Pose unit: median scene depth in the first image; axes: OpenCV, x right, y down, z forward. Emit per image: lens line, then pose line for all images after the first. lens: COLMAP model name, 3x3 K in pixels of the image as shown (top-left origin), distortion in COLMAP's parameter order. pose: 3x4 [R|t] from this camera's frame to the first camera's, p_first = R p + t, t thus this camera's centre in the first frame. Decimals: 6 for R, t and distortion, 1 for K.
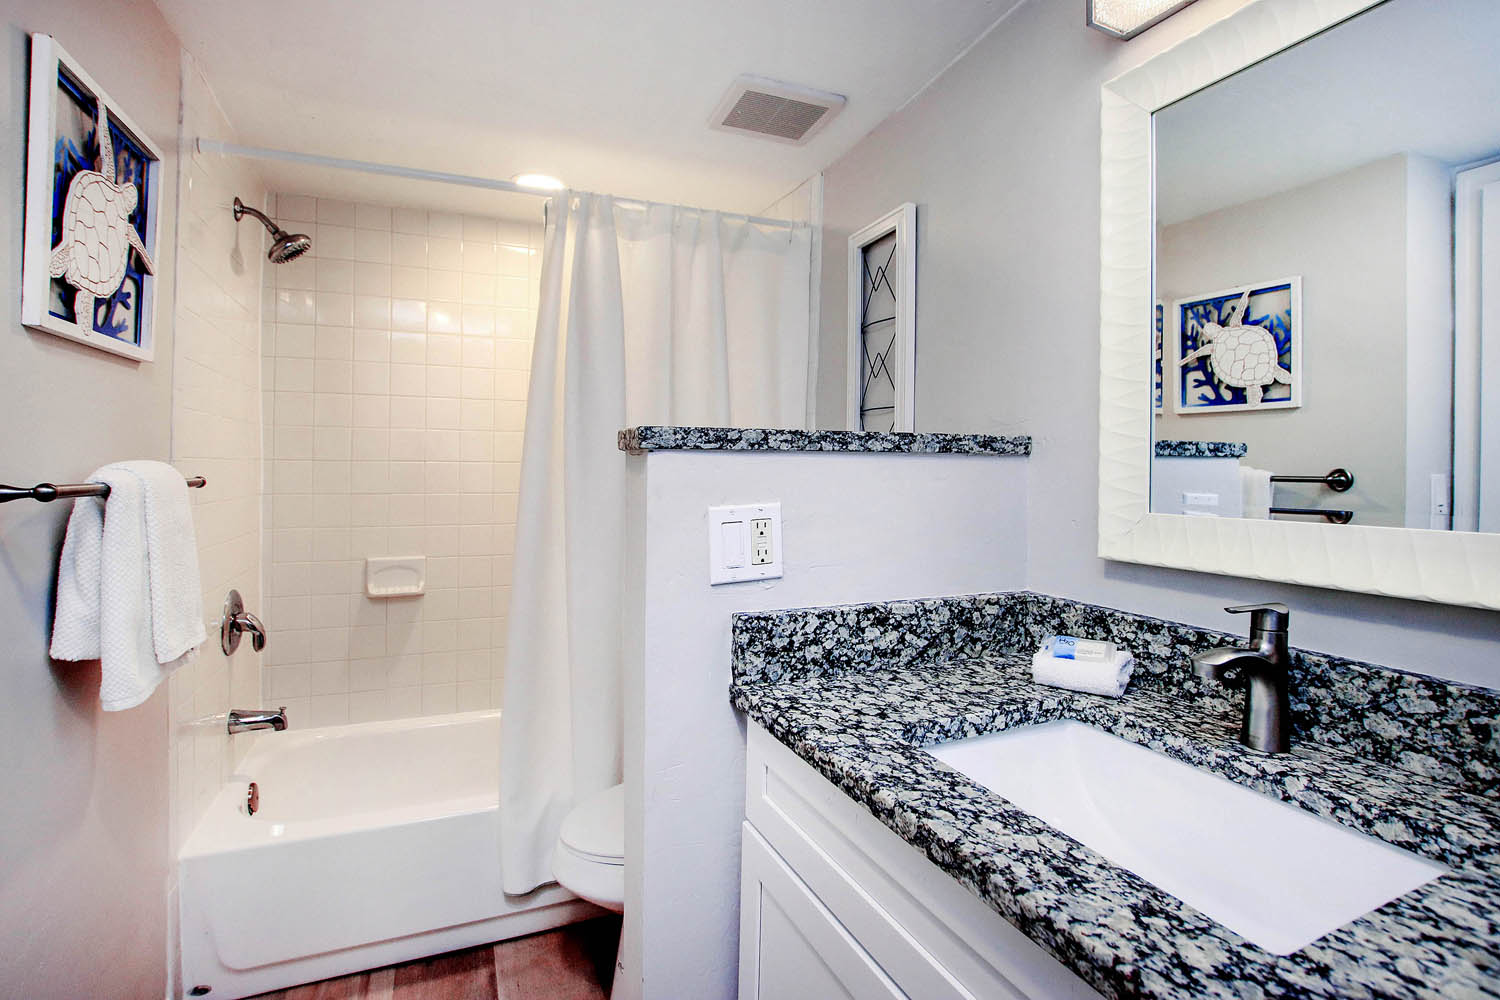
lens RADIAL K [[698.8, 0, 750.4], [0, 698.8, 476.5], [0, 0, 1]] dist [-0.024984, 0.000226]
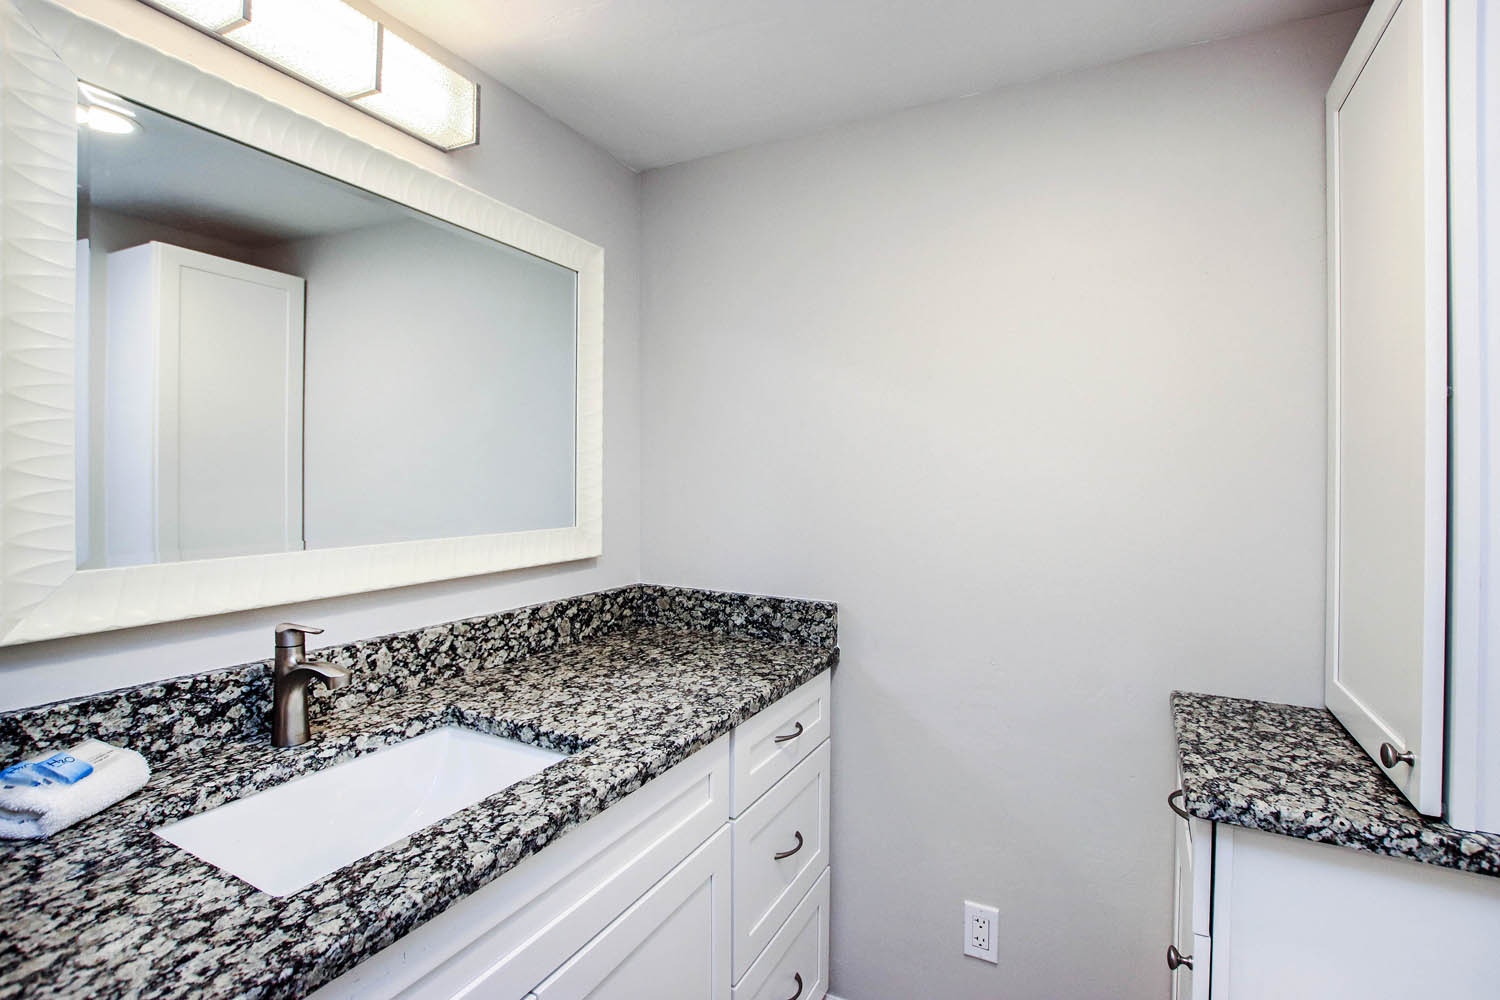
lens RADIAL K [[698.8, 0, 750.4], [0, 698.8, 476.5], [0, 0, 1]] dist [-0.024984, 0.000226]
pose [[-0.613129, -0.012329, 0.789887, -0.746441], [-0.004152, 0.999915, 0.012384, -0.100310], [-0.789972, 0.004314, -0.613128, 1.168508]]
